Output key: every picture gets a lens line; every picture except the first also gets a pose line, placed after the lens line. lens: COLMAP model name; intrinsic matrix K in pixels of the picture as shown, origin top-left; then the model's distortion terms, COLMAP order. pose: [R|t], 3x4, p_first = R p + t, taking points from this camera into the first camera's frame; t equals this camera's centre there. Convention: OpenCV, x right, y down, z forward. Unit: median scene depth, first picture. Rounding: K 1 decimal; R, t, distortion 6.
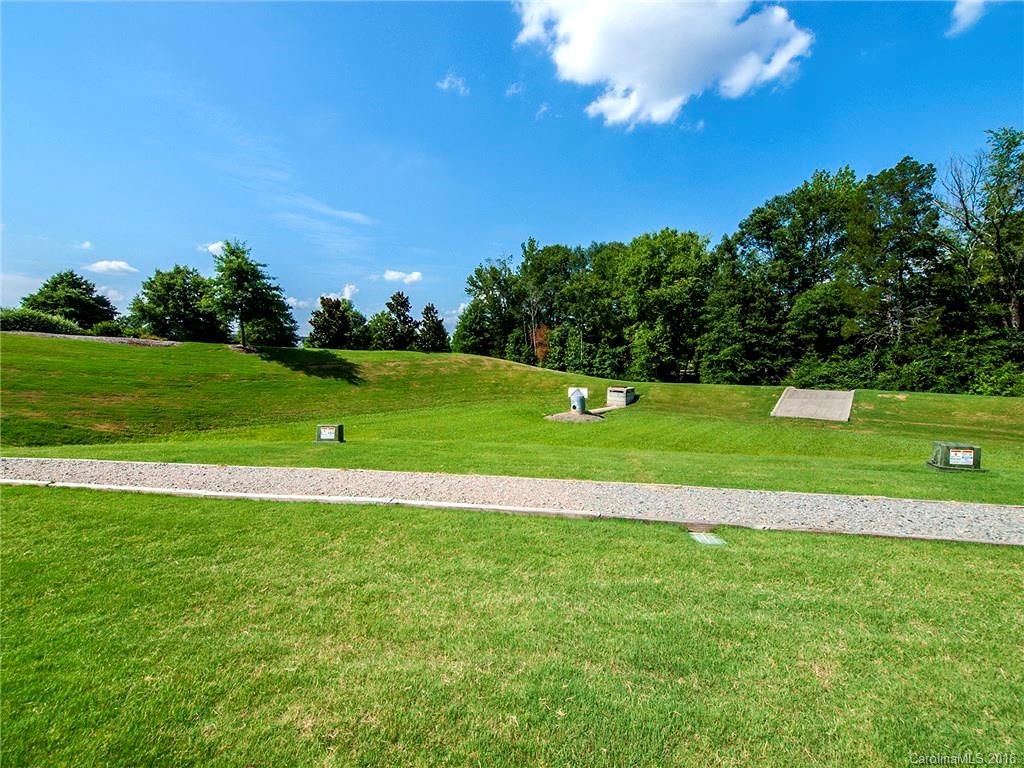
lens RADIAL K [[421.0, 0, 512.2], [0, 421.0, 385.8], [0, 0, 1]] dist [-0.001466, -0.000632]
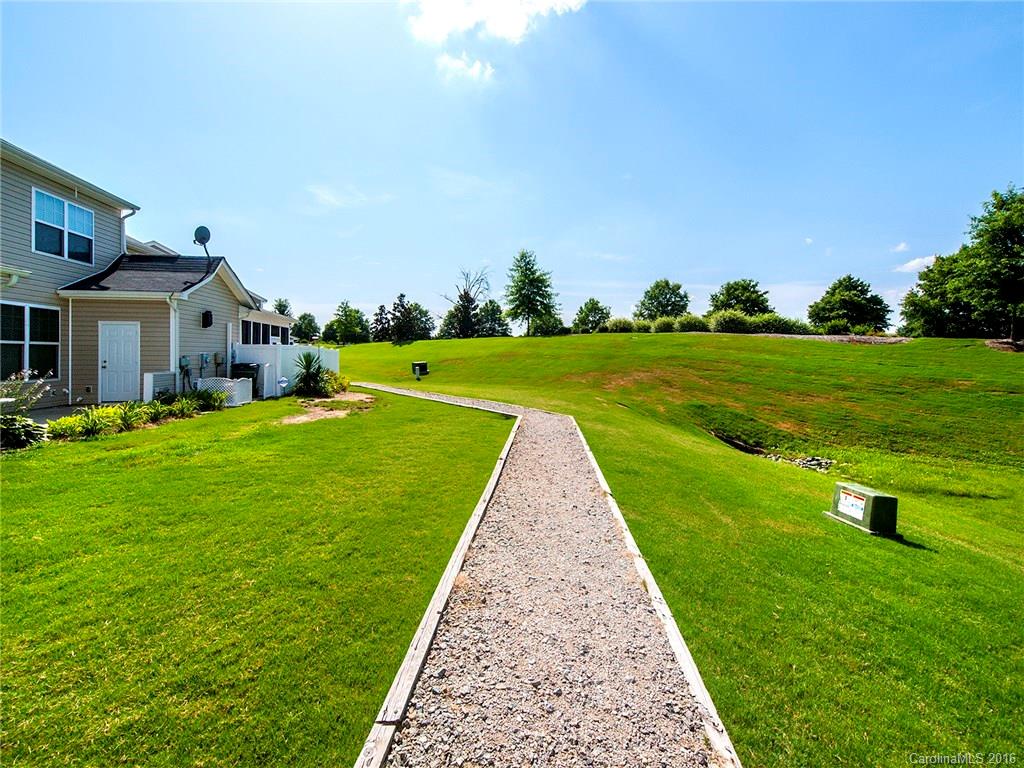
lens RADIAL K [[437.8, 0, 504.1], [0, 437.8, 361.4], [0, 0, 1]] dist [0.001213, 0.000139]
pose [[0.041956, 0.017329, -0.998969, 0.020145], [-0.077980, 0.996856, 0.014017, -0.010819], [0.996072, 0.077312, 0.043176, 0.190802]]
